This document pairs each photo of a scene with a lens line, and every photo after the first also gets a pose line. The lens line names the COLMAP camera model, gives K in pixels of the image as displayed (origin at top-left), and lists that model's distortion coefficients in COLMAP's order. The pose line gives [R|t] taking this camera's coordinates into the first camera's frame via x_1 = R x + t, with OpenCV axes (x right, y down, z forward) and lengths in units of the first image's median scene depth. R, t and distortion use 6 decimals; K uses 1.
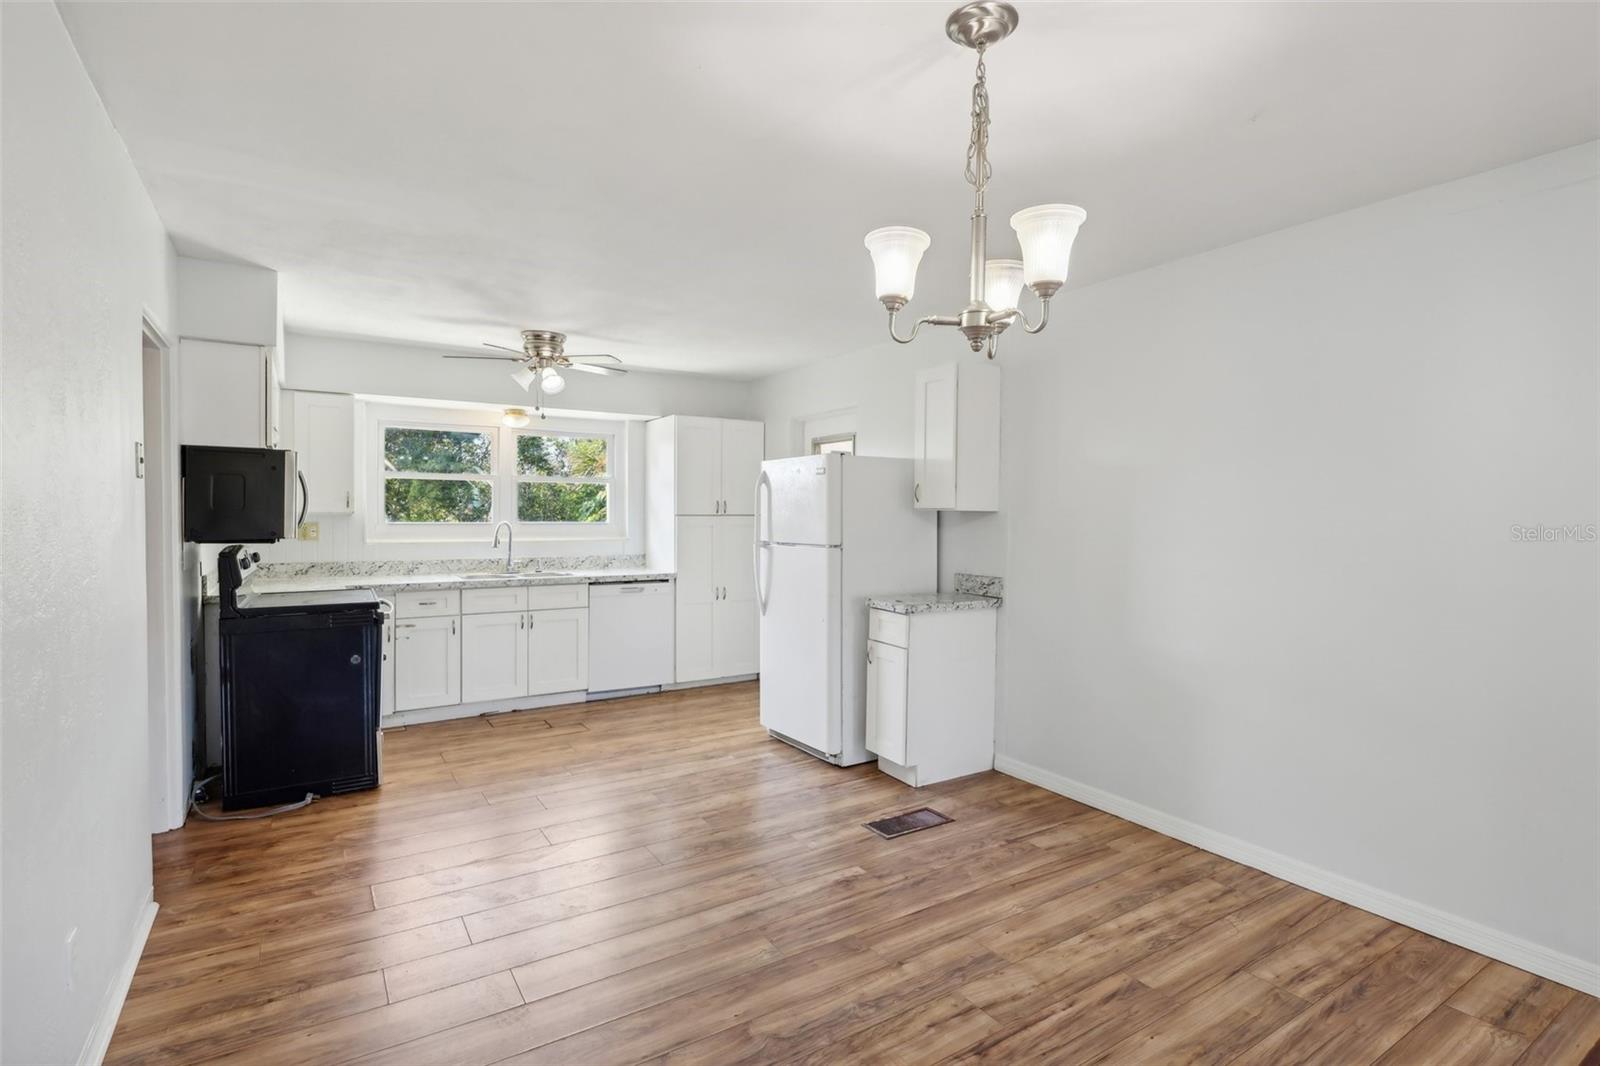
lens RADIAL K [[763.2, 0, 795.1], [0, 763.2, 531.5], [0, 0, 1]] dist [0.005198, -0.005897]
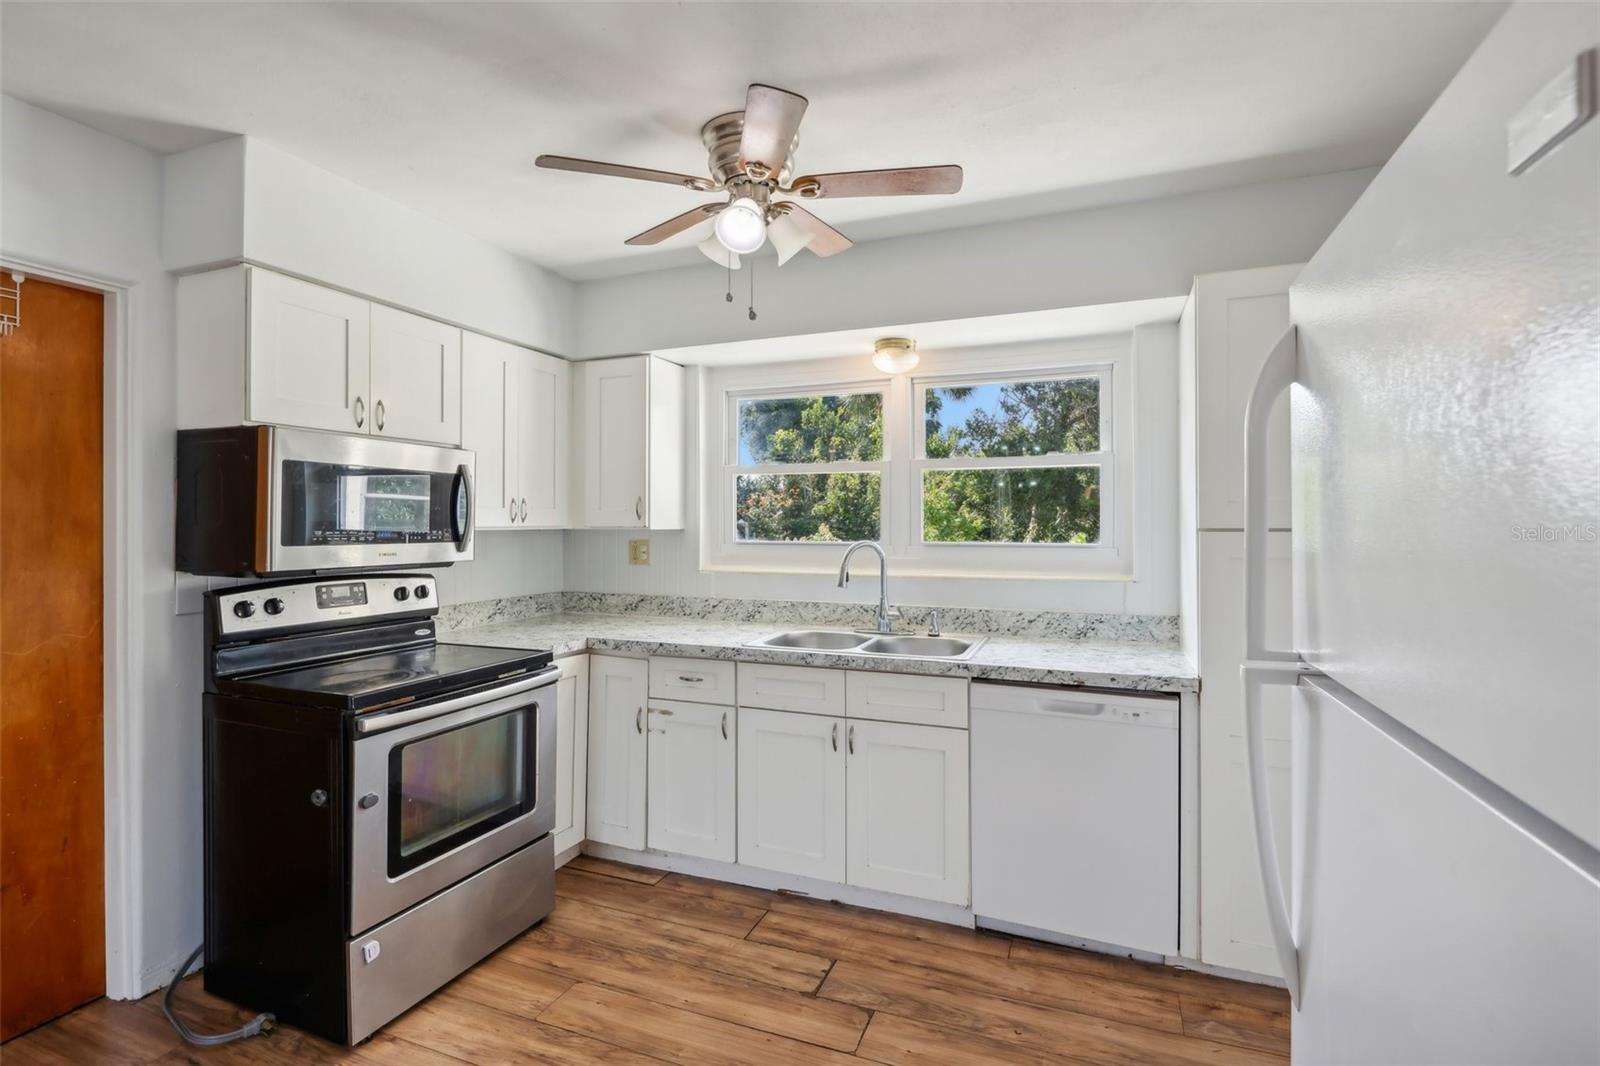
lens RADIAL K [[763.2, 0, 786.8], [0, 763.2, 520.0], [0, 0, 1]] dist [0.005198, -0.005897]
pose [[0.573780, -0.011142, -0.818933, 0.051910], [-0.013613, 0.999640, -0.023139, -0.017362], [0.818896, 0.024425, 0.573422, 0.736340]]
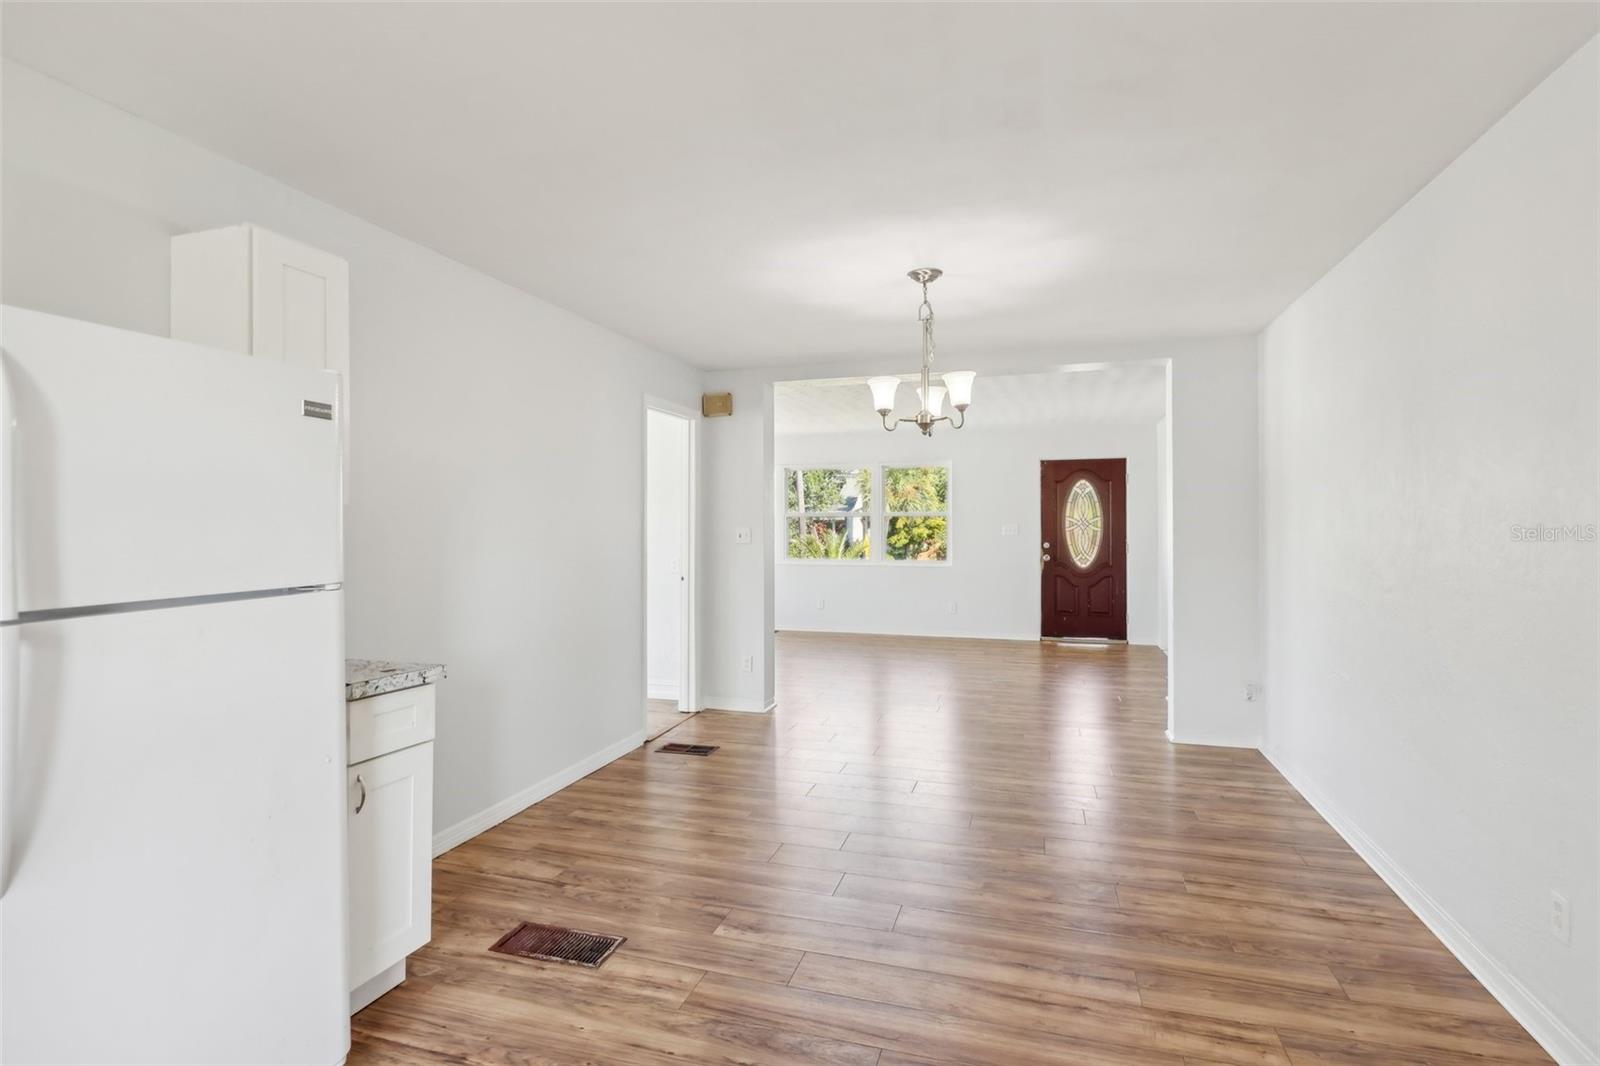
lens RADIAL K [[763.2, 0, 791.1], [0, 763.2, 527.2], [0, 0, 1]] dist [0.005198, -0.005897]
pose [[-0.638139, -0.002085, 0.769918, -0.389825], [0.015818, 0.999750, 0.015818, -0.014646], [-0.769758, 0.022272, -0.637947, 0.914850]]
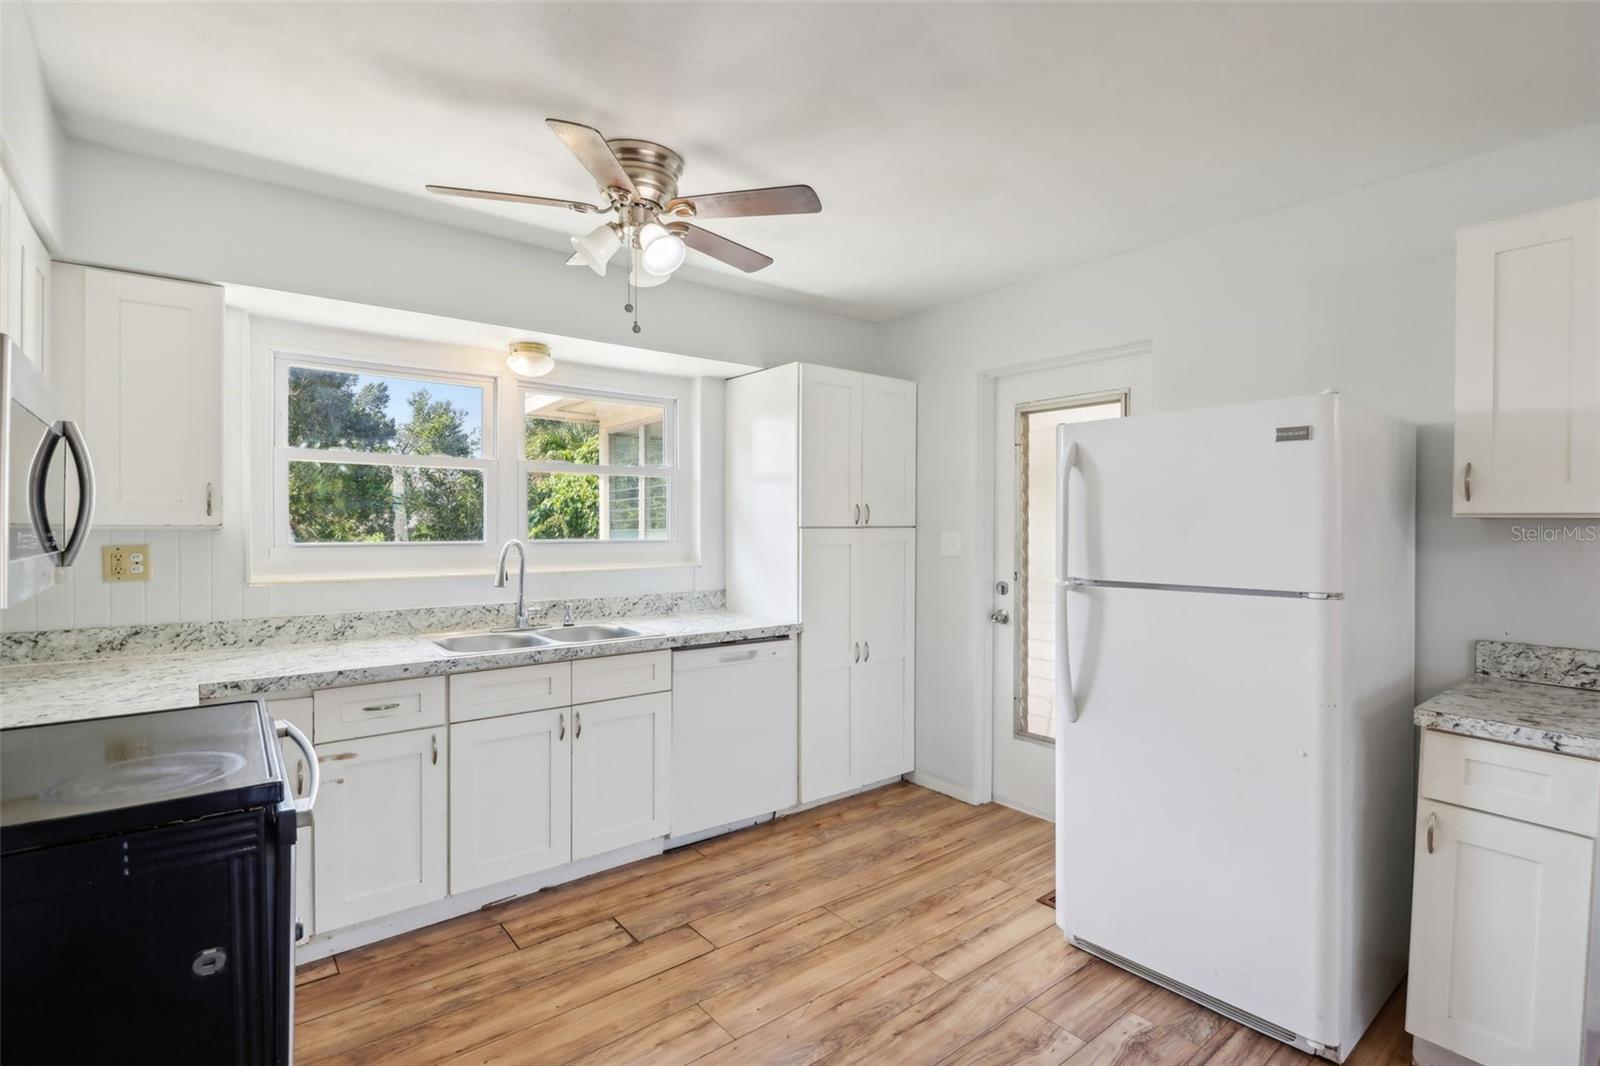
lens RADIAL K [[763.2, 0, 799.0], [0, 763.2, 536.4], [0, 0, 1]] dist [0.005198, -0.005897]
pose [[0.994485, -0.005301, 0.104741, -0.269143], [0.005832, 0.999972, -0.004771, -0.013625], [-0.104713, 0.005355, 0.994488, 0.488286]]
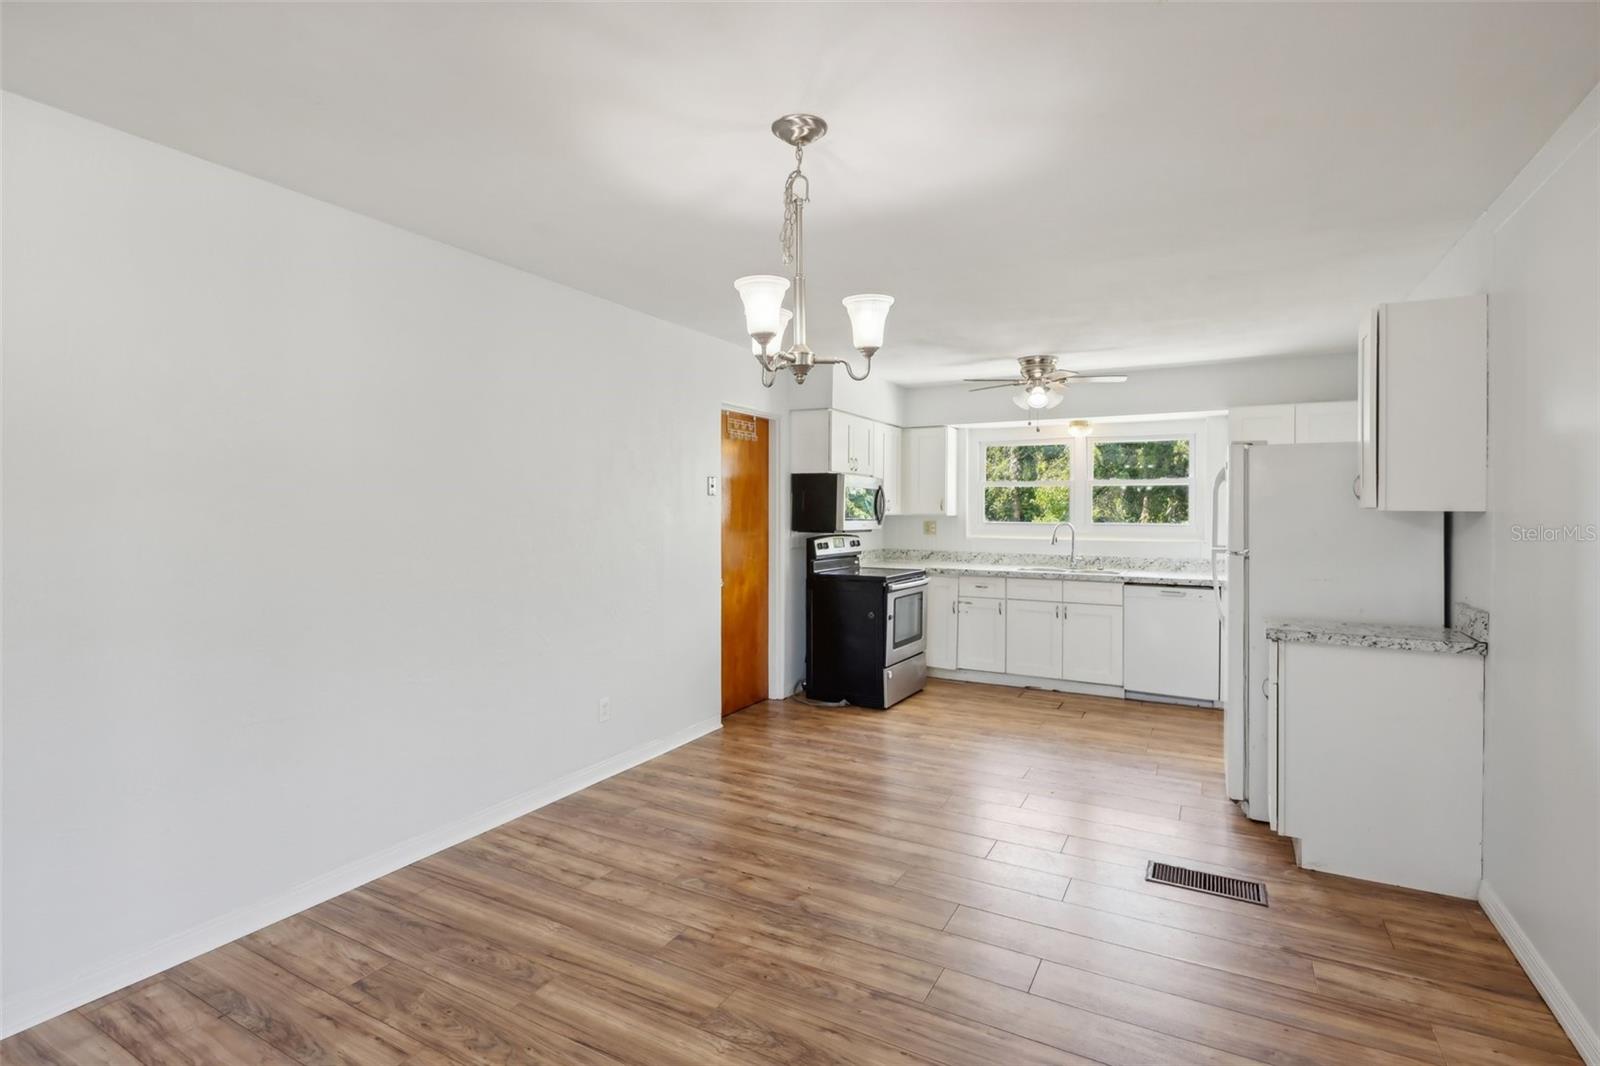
lens RADIAL K [[763.2, 0, 803.4], [0, 763.2, 506.7], [0, 0, 1]] dist [0.005198, -0.005897]
pose [[0.487355, -0.009444, -0.873153, 0.478835], [-0.021528, 0.999508, -0.022826, -0.001880], [0.872939, 0.029921, 0.486911, 0.138840]]
